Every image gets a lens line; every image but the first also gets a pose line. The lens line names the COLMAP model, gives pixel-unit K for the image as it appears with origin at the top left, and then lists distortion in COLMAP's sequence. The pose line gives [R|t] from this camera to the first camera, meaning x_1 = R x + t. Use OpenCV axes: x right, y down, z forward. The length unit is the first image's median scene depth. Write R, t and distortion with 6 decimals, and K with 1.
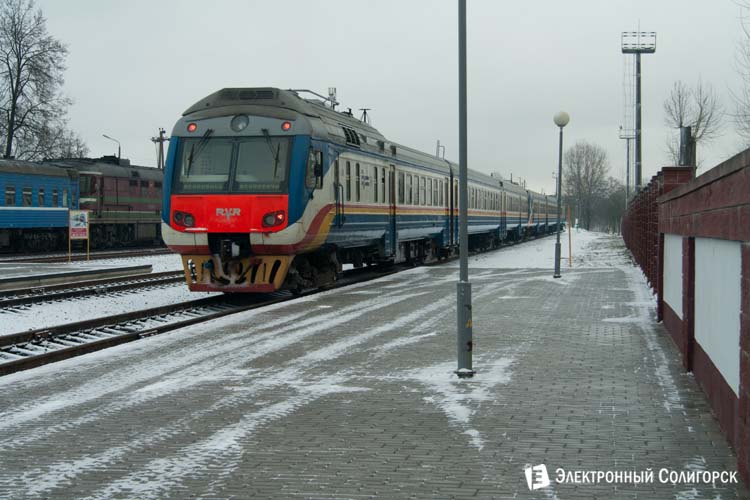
lens RADIAL K [[1428.4, 0, 375.0], [0, 1428.4, 250.0], [0, 0, 1]] dist [0.013308, 0.006383]
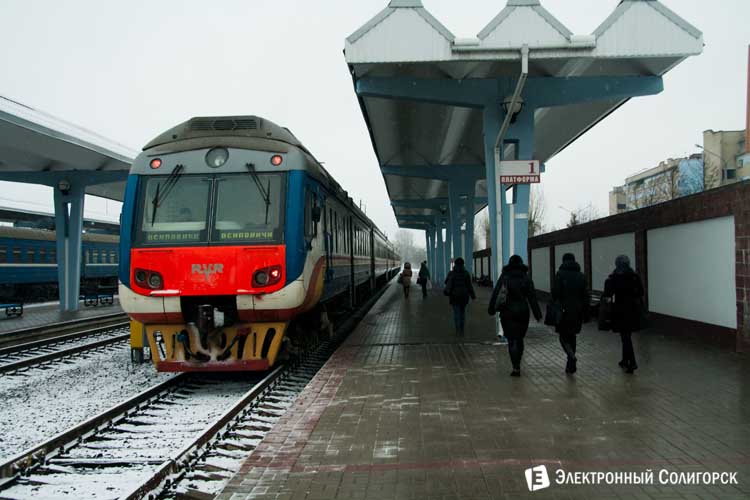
lens RADIAL K [[910.7, 0, 375.0], [0, 910.7, 250.0], [0, 0, 1]] dist [0.007946, 0.009722]
pose [[0.990535, -0.019407, 0.135881, -0.078737], [0.024440, 0.999072, -0.035470, -0.016829], [-0.135066, 0.038455, 0.990090, 0.492625]]
